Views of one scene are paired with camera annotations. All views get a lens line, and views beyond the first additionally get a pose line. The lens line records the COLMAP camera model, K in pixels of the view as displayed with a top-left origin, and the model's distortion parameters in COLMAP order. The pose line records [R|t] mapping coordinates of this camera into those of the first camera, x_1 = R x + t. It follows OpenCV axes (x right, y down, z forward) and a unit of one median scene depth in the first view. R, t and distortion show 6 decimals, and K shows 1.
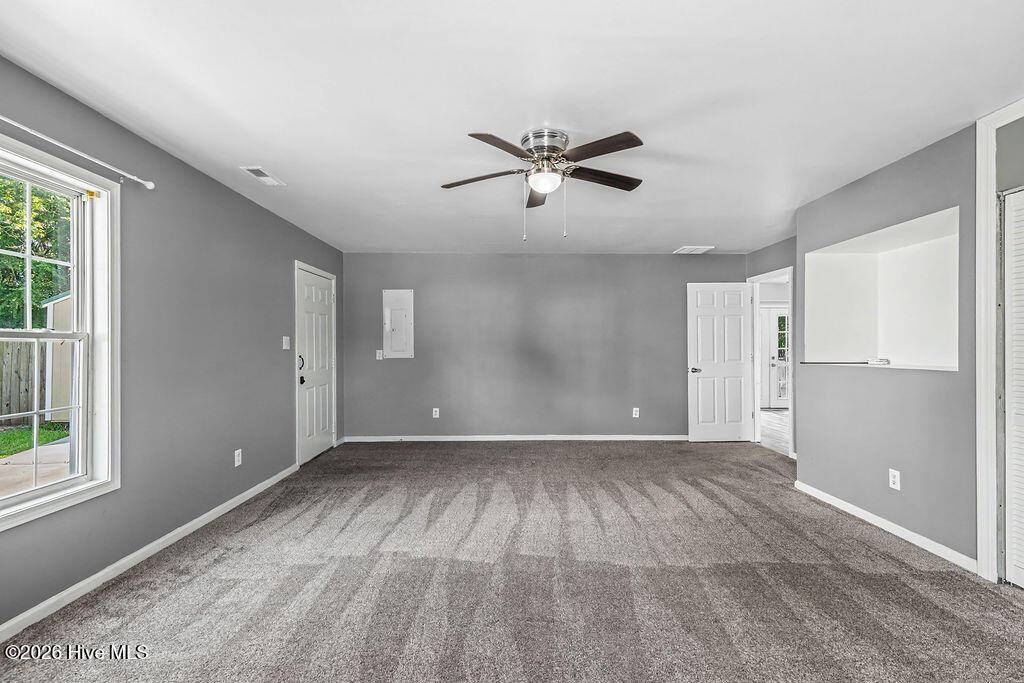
lens RADIAL K [[452.1, 0, 512.0], [0, 452.1, 341.5], [0, 0, 1]] dist [0.036292, 0.000152]
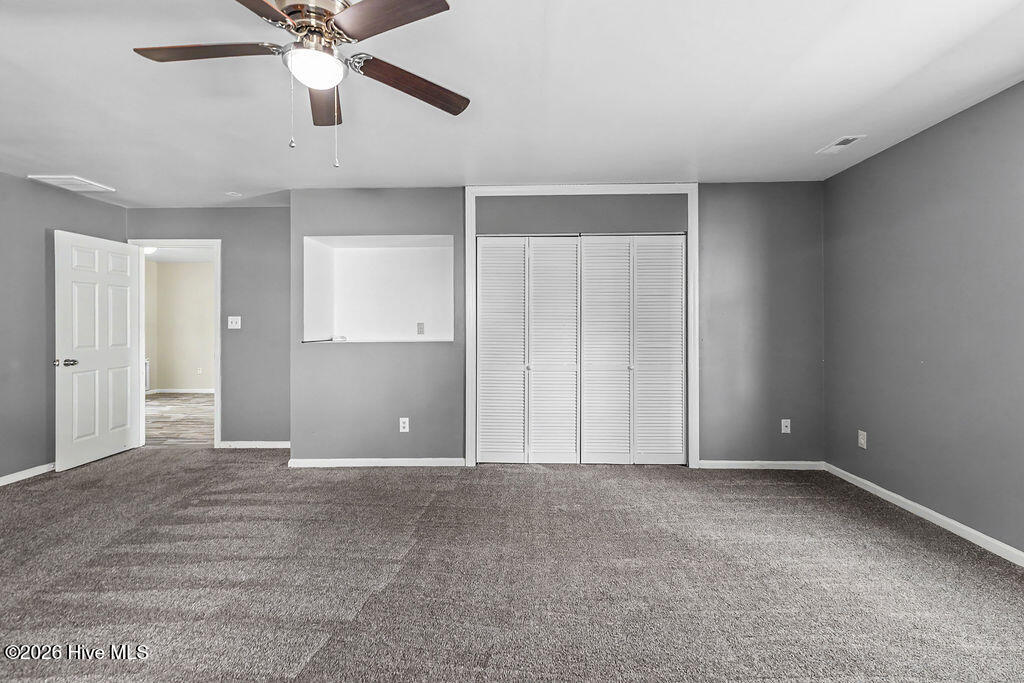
lens RADIAL K [[460.2, 0, 514.9], [0, 460.2, 331.6], [0, 0, 1]] dist [0.014035, -0.000408]
pose [[0.051435, -0.002996, 0.998672, -0.404207], [-0.007853, 0.999963, 0.003405, 0.017037], [-0.998645, -0.008018, 0.051410, 0.510224]]
